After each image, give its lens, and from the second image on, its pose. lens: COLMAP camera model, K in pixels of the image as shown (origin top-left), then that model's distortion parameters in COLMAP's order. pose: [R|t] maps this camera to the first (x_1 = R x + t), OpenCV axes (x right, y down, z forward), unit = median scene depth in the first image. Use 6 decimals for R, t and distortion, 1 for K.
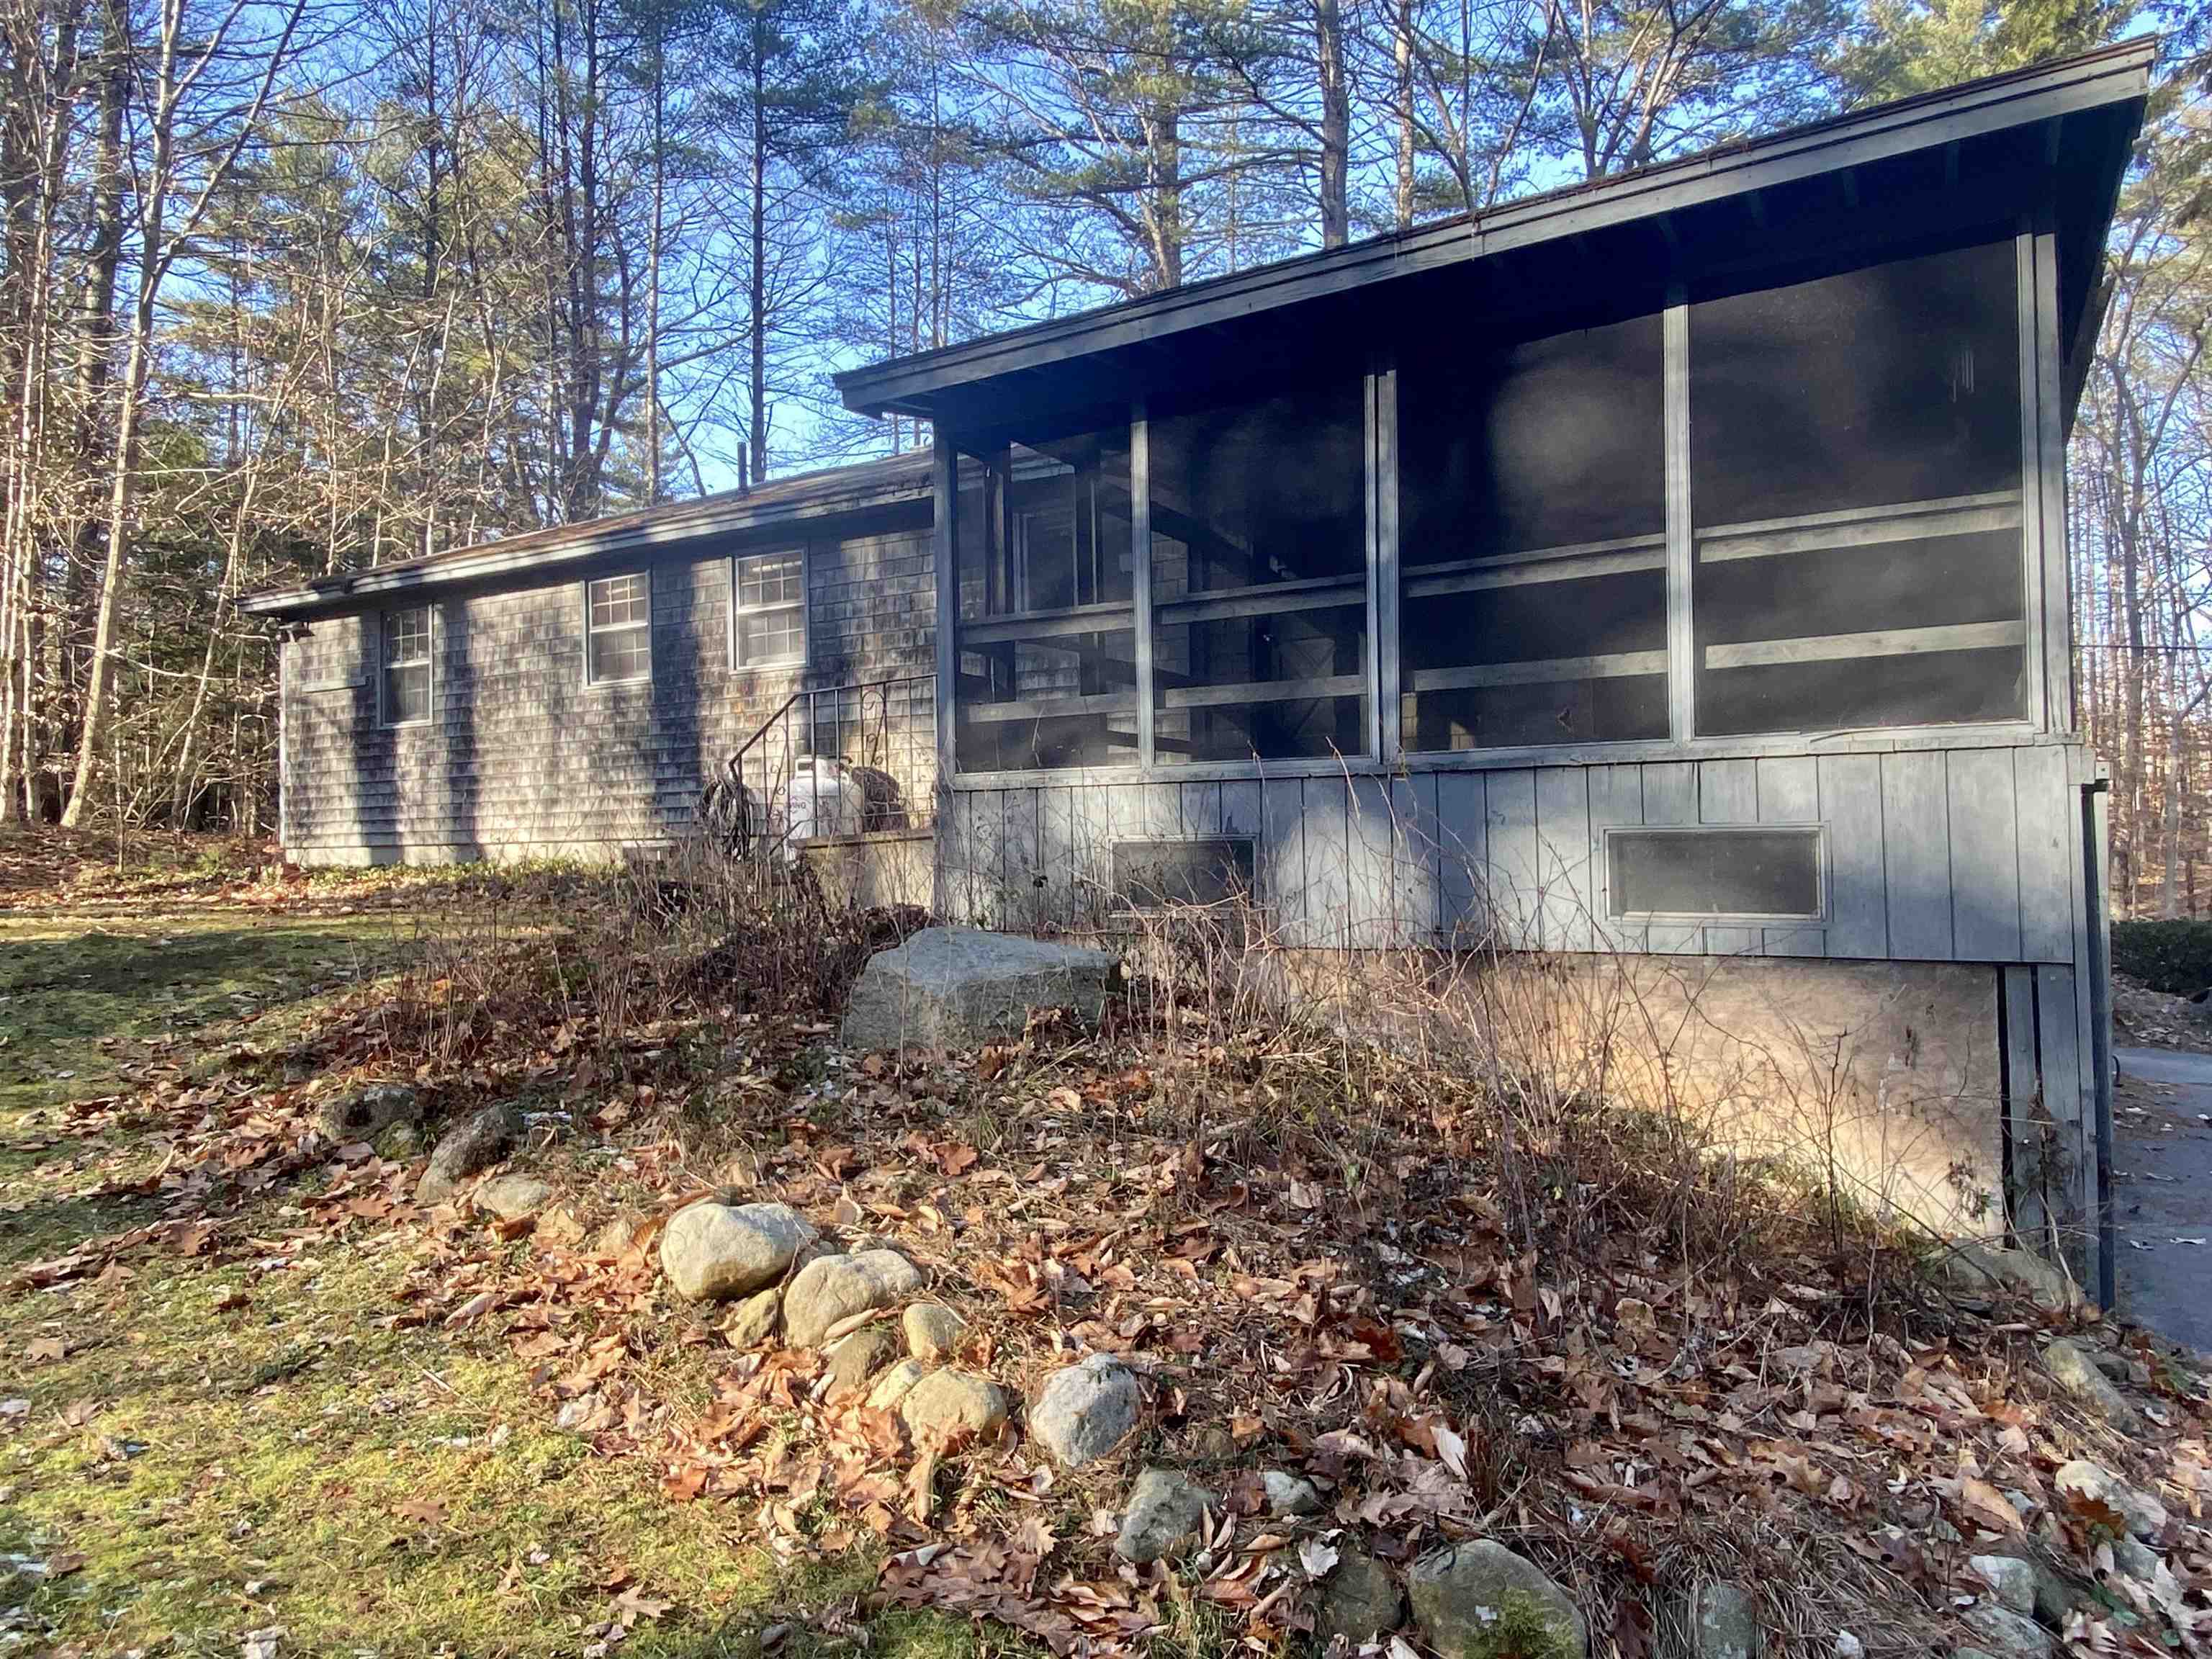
lens RADIAL K [[1407.2, 0, 1106.0], [0, 1407.2, 829.5], [0, 0, 1]] dist [0.002677, 0.000386]
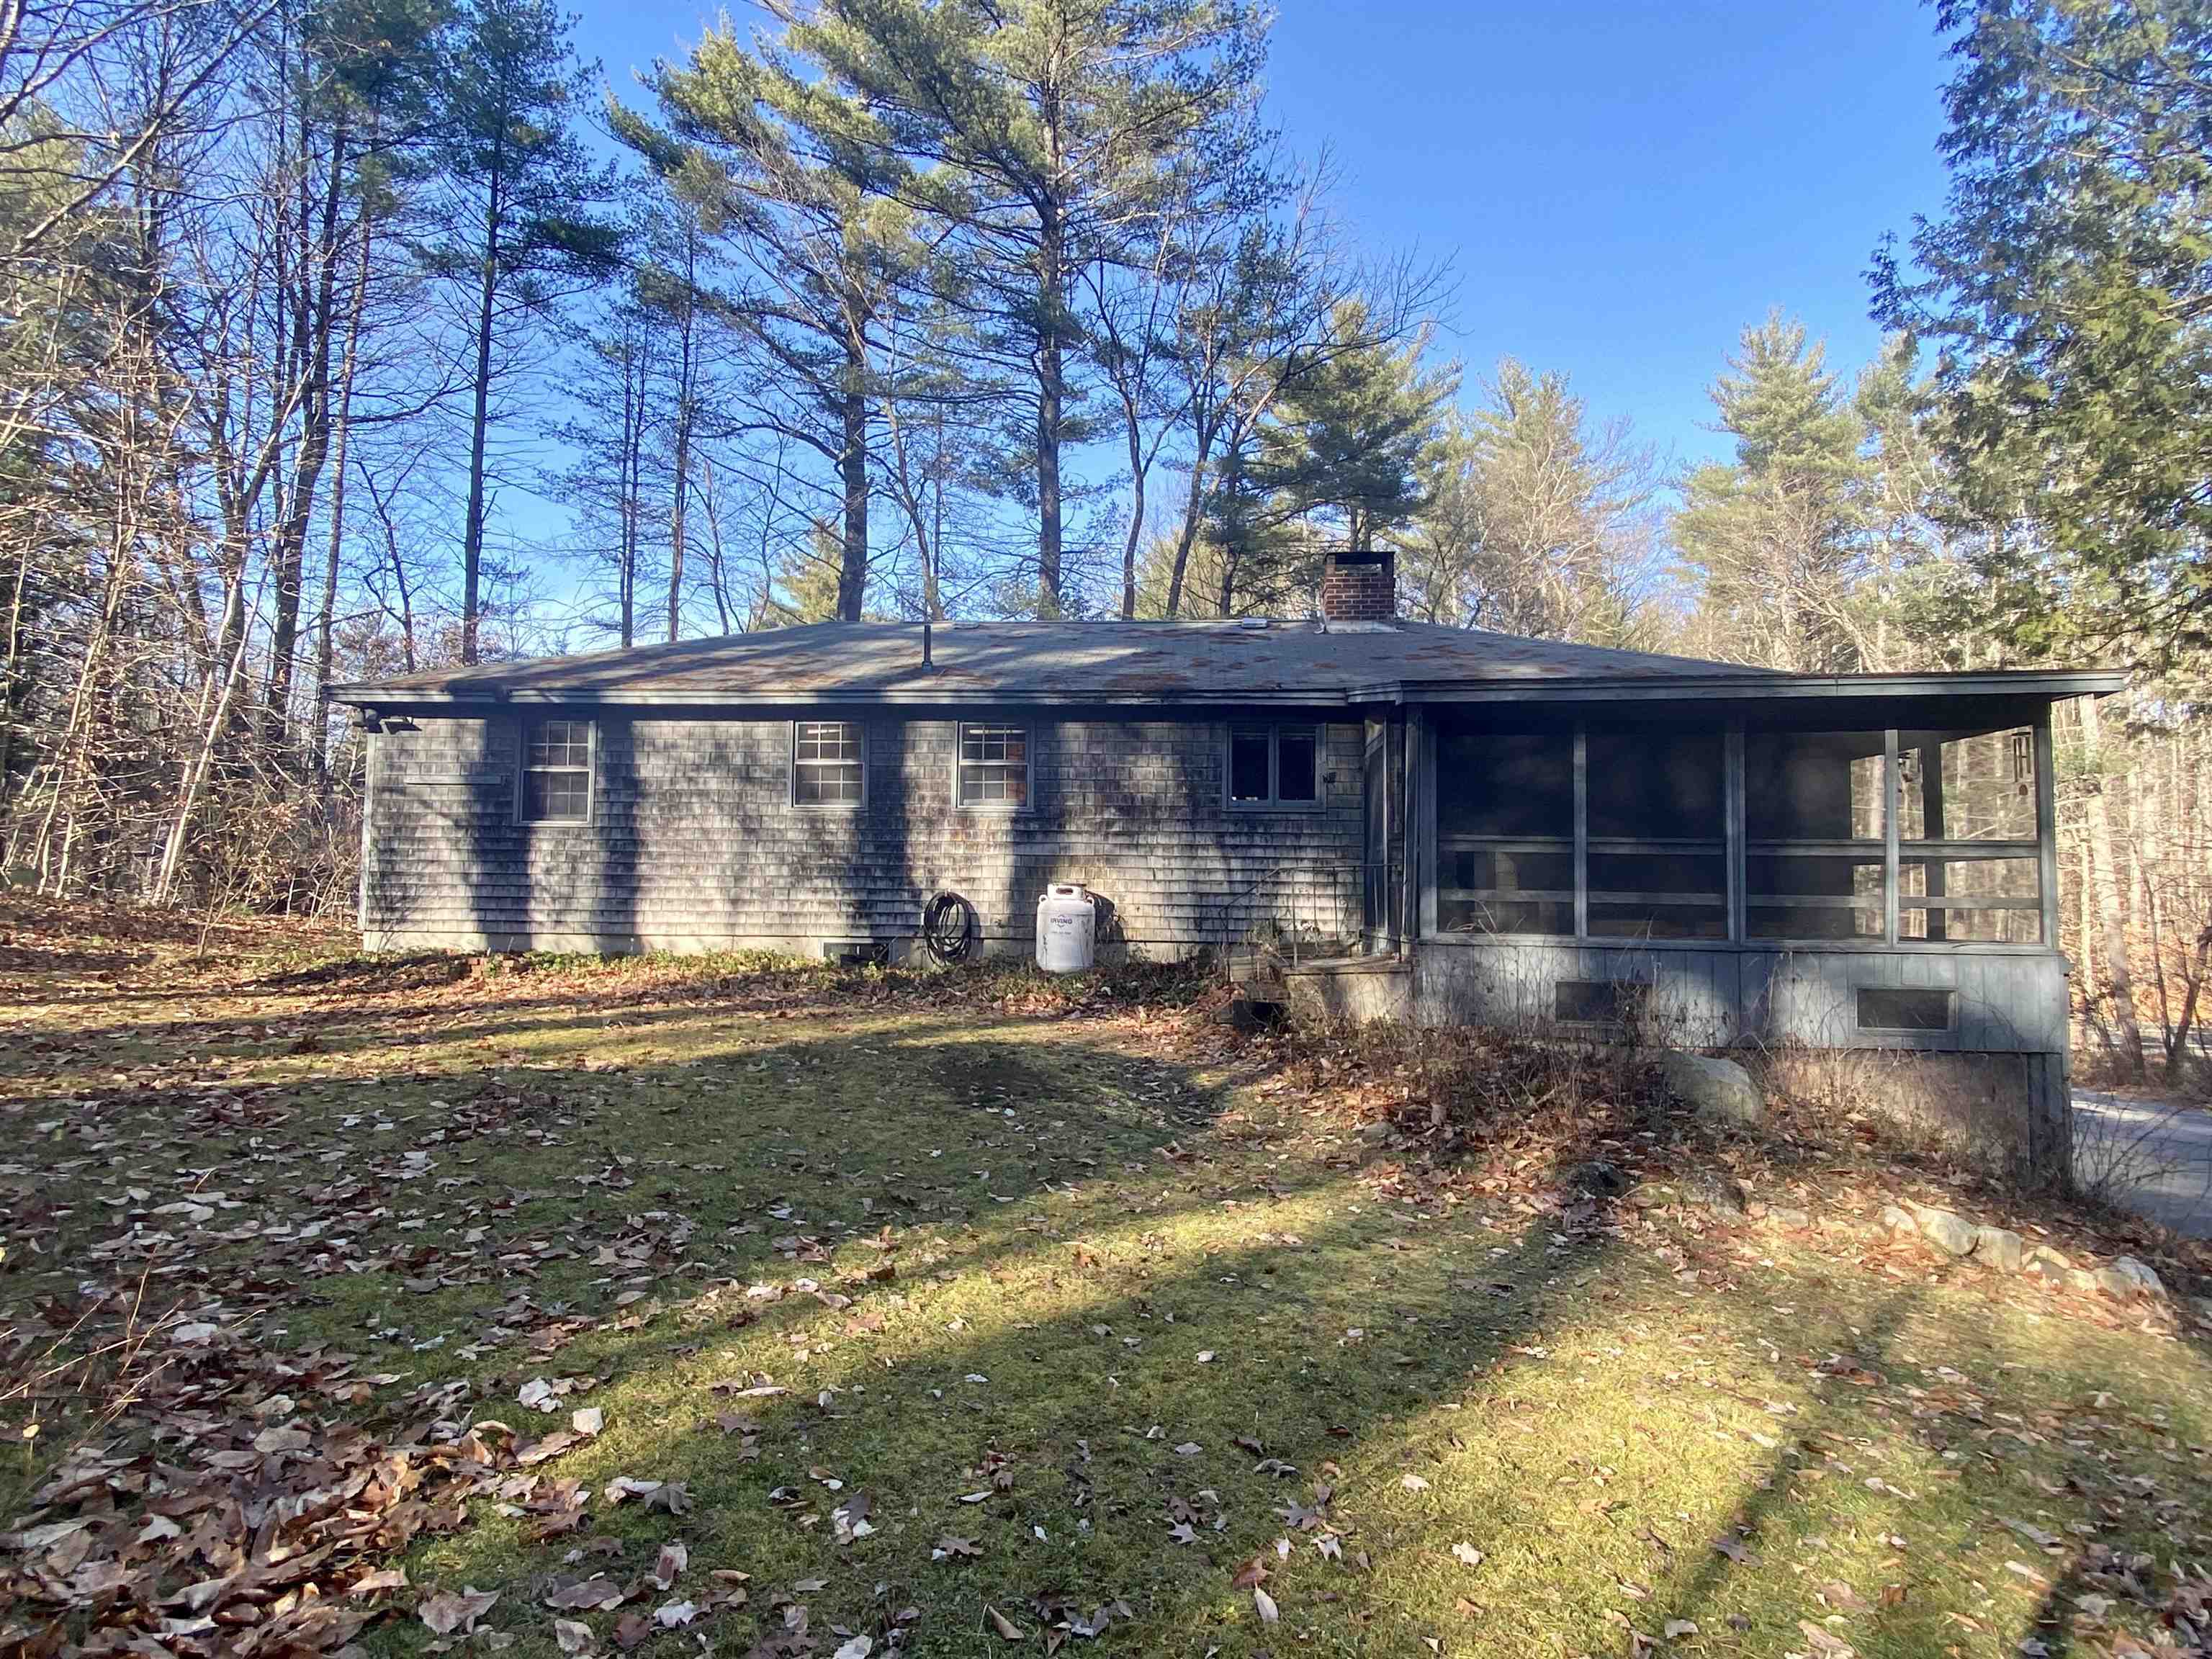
lens RADIAL K [[1163.0, 0, 1106.0], [0, 1163.0, 829.5], [0, 0, 1]] dist [0.029906, 0.000061]
pose [[0.903503, 0.051008, 0.425536, -0.509541], [-0.032533, 0.998190, -0.050576, -0.038957], [-0.427346, 0.031851, 0.903527, -0.018671]]
